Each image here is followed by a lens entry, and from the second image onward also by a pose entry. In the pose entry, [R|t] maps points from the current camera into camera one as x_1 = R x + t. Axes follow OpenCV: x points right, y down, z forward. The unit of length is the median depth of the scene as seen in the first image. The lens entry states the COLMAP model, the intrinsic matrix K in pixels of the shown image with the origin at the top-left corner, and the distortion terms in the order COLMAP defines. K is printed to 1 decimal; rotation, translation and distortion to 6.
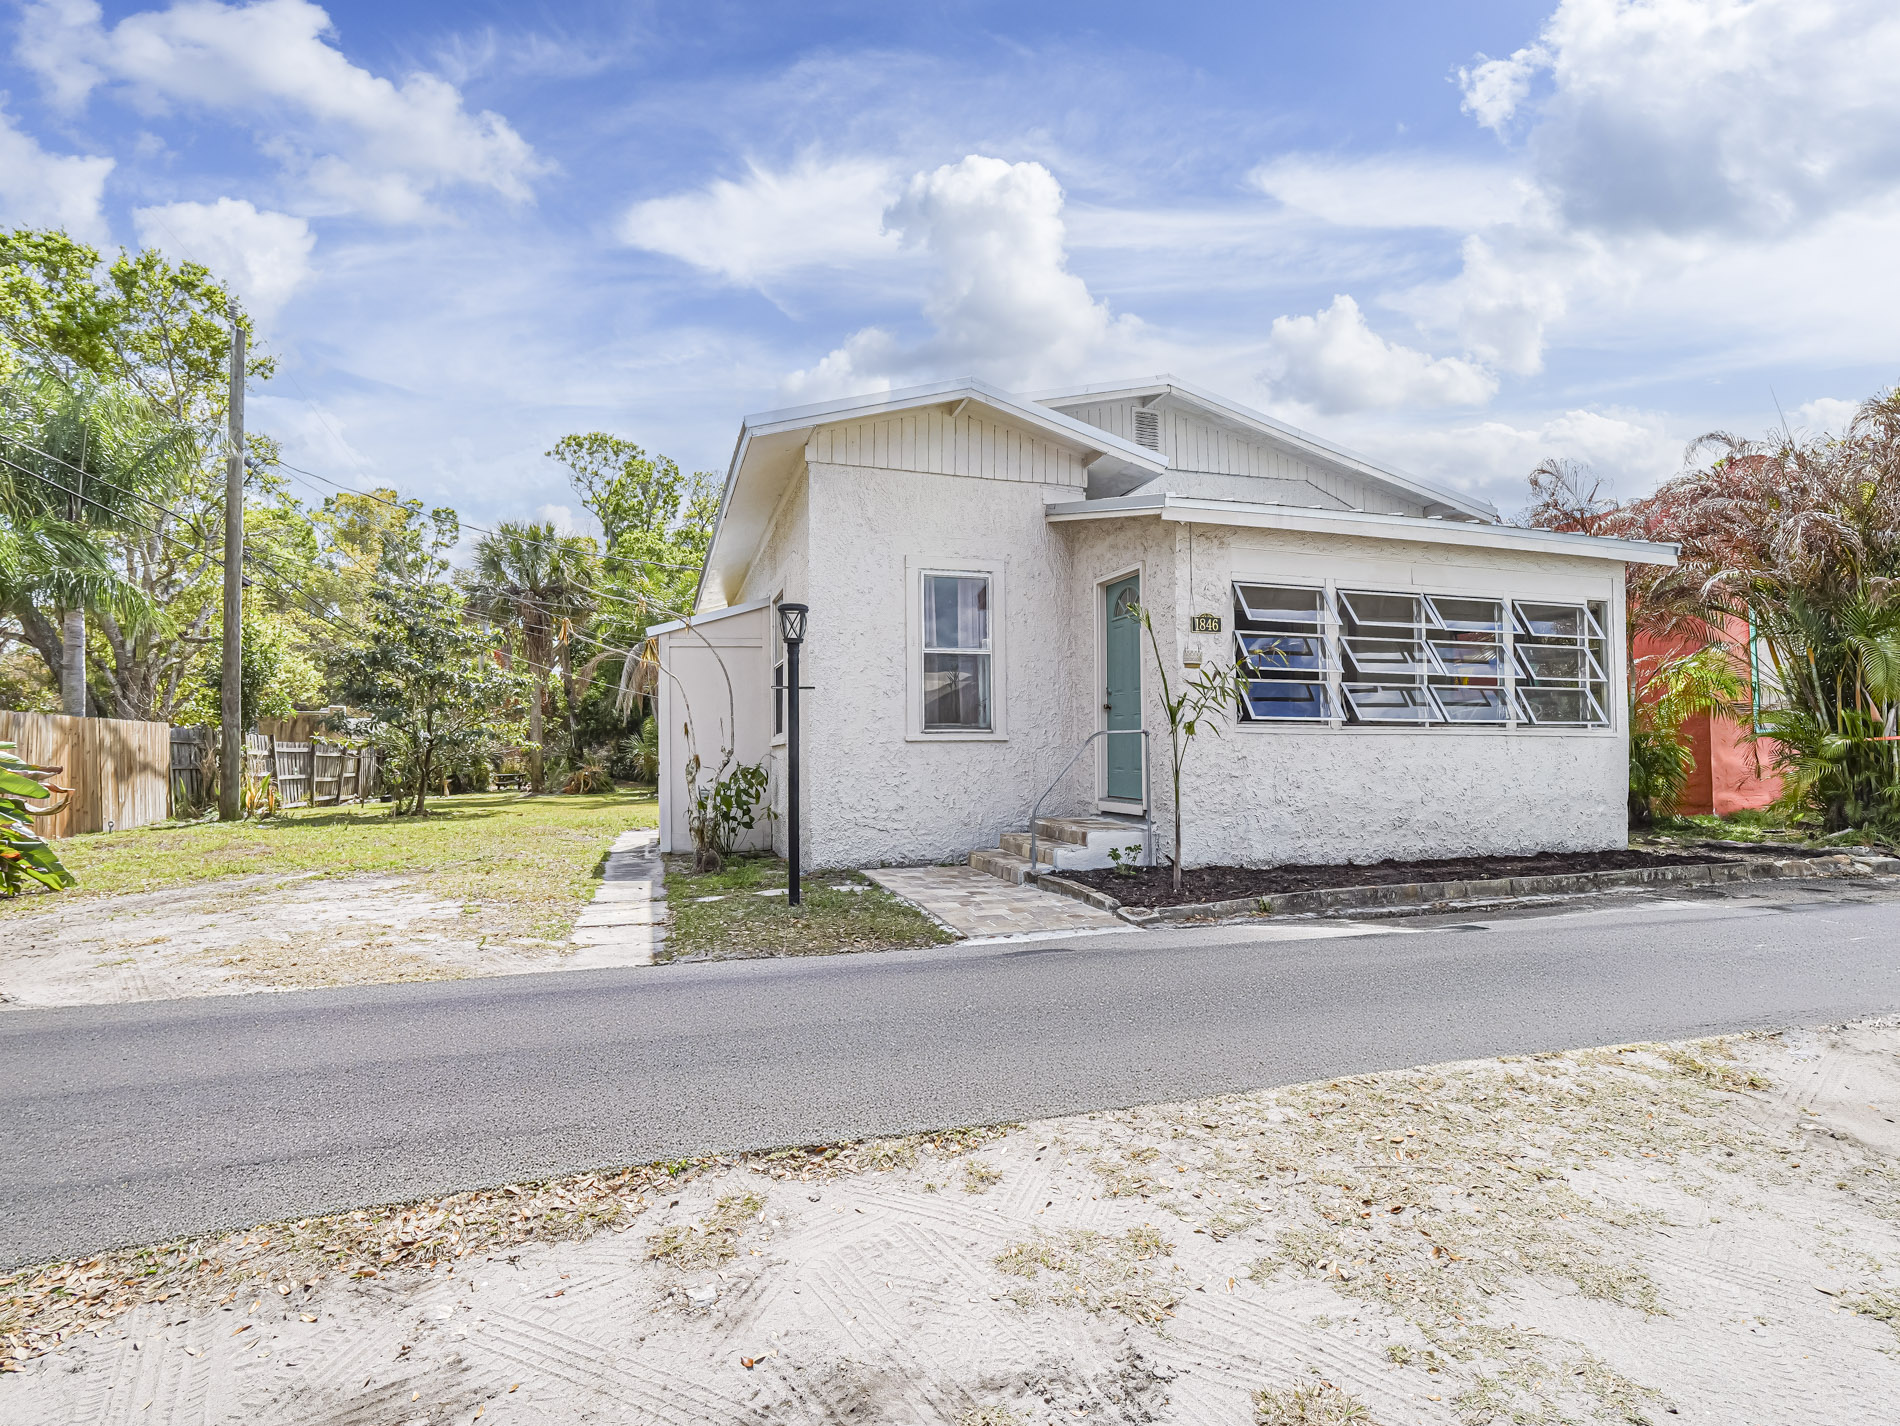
lens RADIAL K [[917.4, 0, 951.4], [0, 917.4, 706.5], [0, 0, 1]] dist [-0.008406, -0.001123]
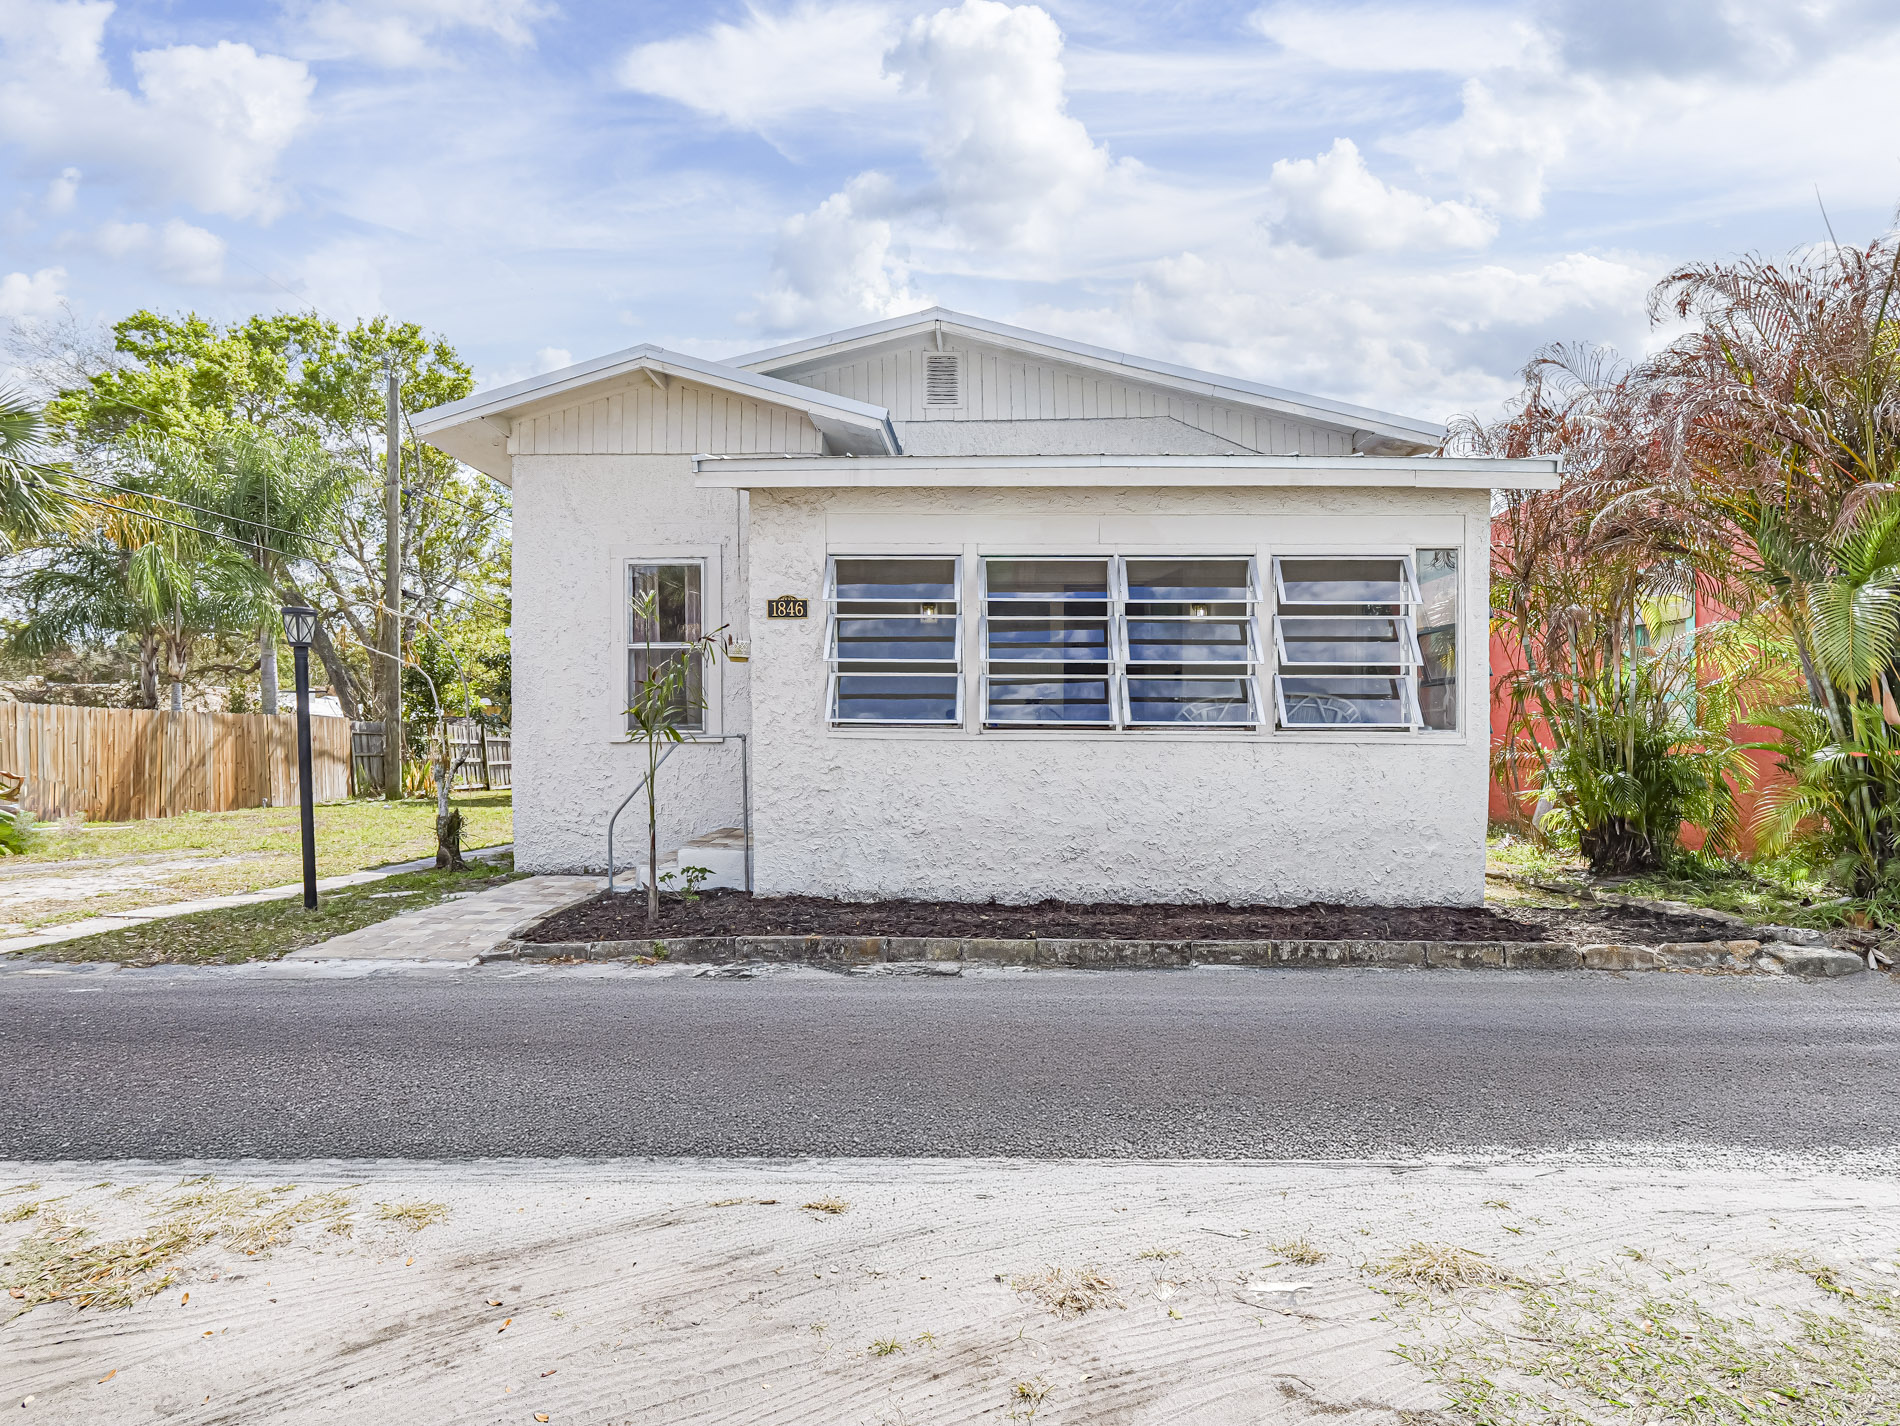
lens RADIAL K [[930.7, 0, 1005.8], [0, 930.7, 732.5], [0, 0, 1]] dist [0.000820, -0.000091]
pose [[0.944765, 0.004996, -0.327709, 0.669228], [0.008857, 0.999130, 0.040765, -0.008577], [0.327628, -0.041416, 0.943899, 0.230232]]
